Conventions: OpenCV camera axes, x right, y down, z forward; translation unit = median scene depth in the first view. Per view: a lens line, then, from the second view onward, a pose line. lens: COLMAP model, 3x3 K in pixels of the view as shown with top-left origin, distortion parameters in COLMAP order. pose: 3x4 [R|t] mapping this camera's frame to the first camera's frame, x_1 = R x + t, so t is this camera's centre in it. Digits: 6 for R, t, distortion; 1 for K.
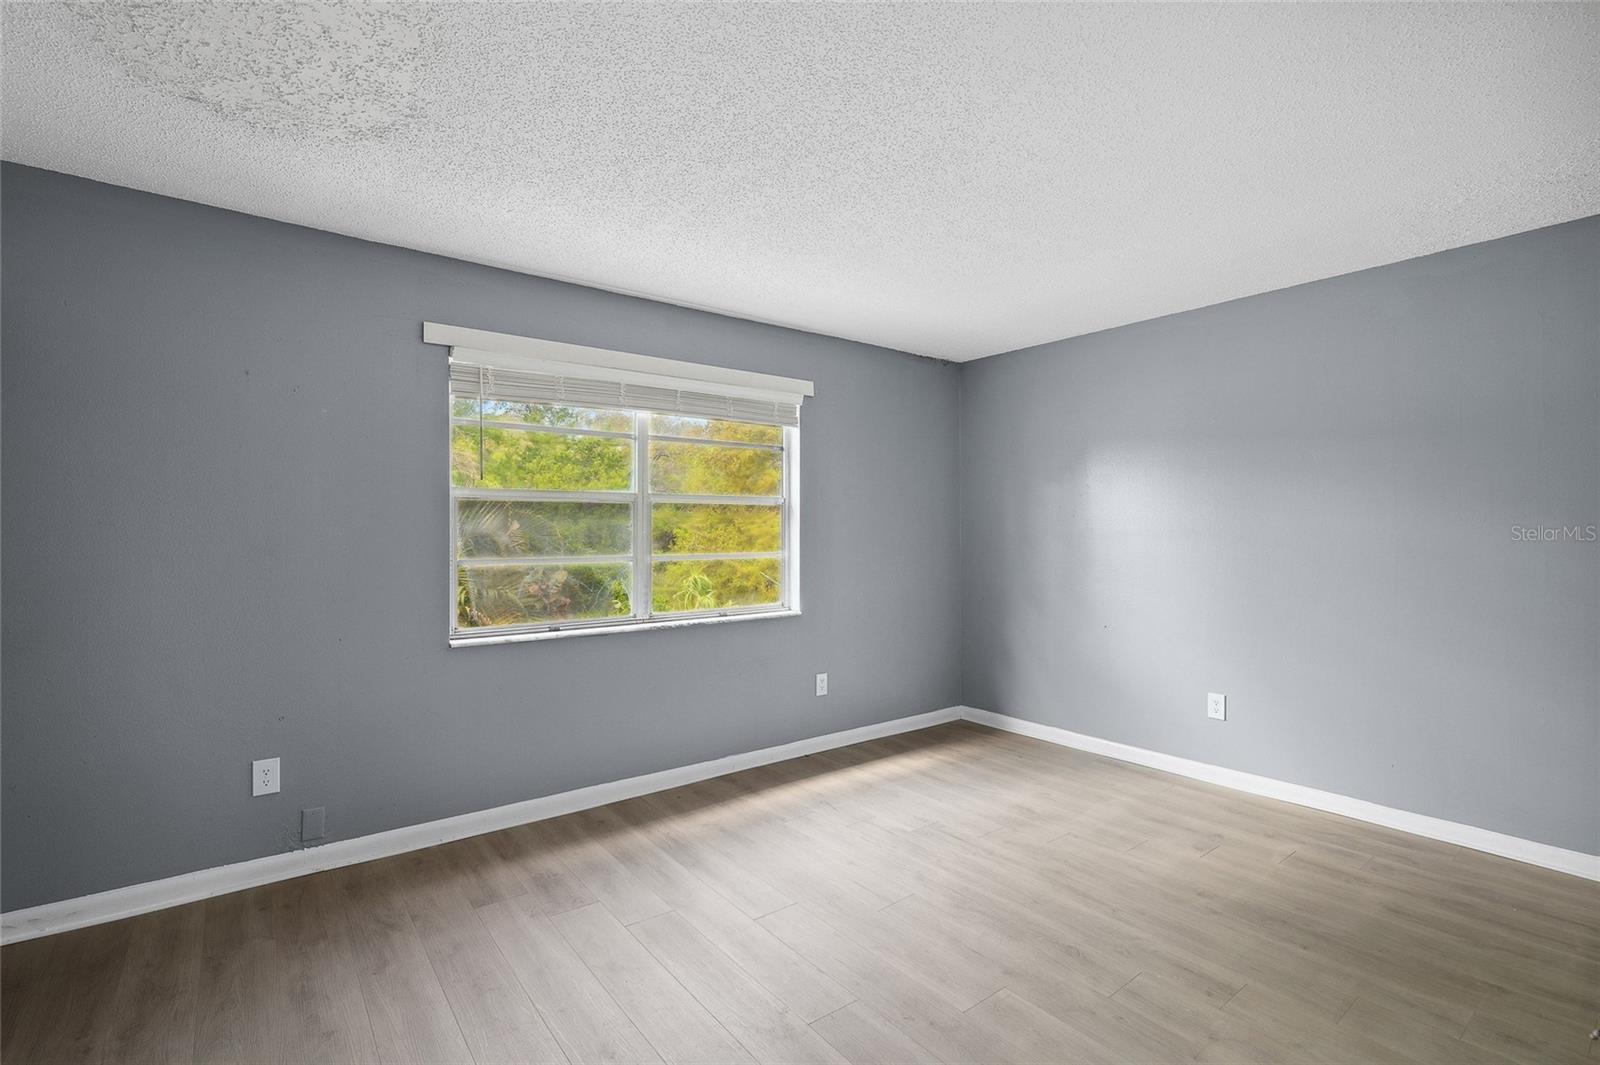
lens RADIAL K [[738.6, 0, 801.8], [0, 738.6, 535.7], [0, 0, 1]] dist [-0.006824, 0.002472]
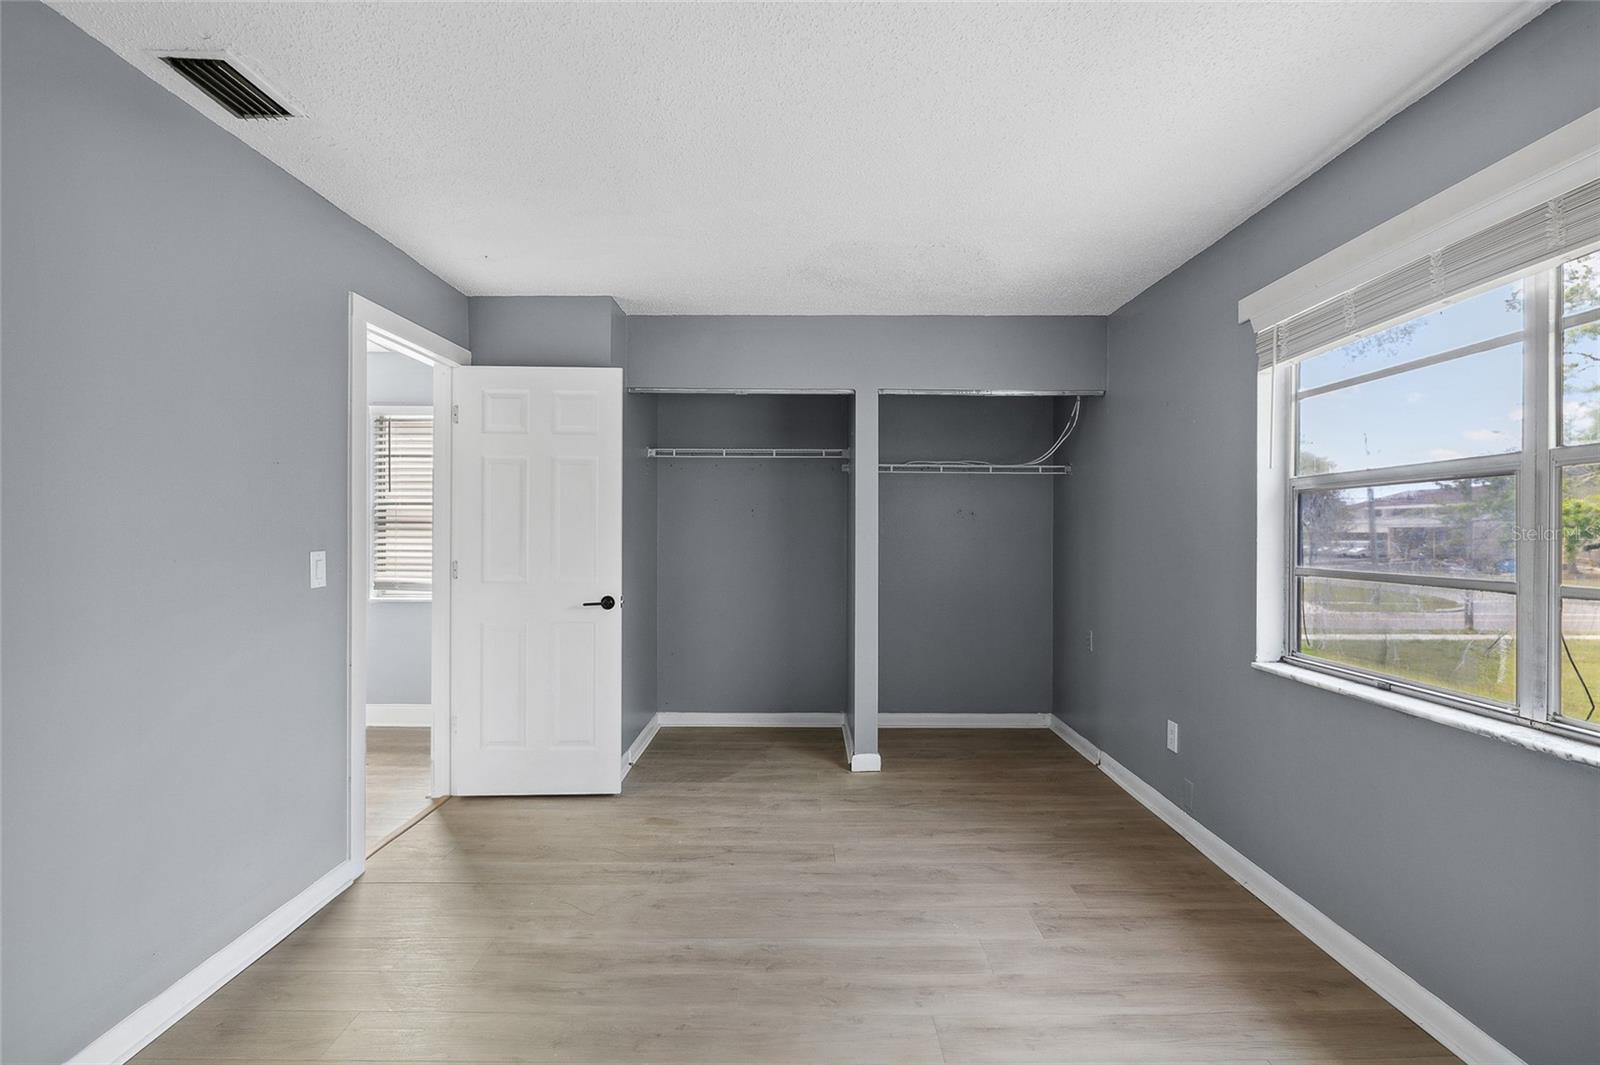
lens RADIAL K [[738.6, 0, 801.8], [0, 738.6, 535.7], [0, 0, 1]] dist [-0.006824, 0.002472]
pose [[-0.609292, -0.000187, -0.792946, 0.624161], [-0.011082, 0.999904, 0.008280, -0.002703], [0.792868, 0.013833, -0.609236, 1.309222]]
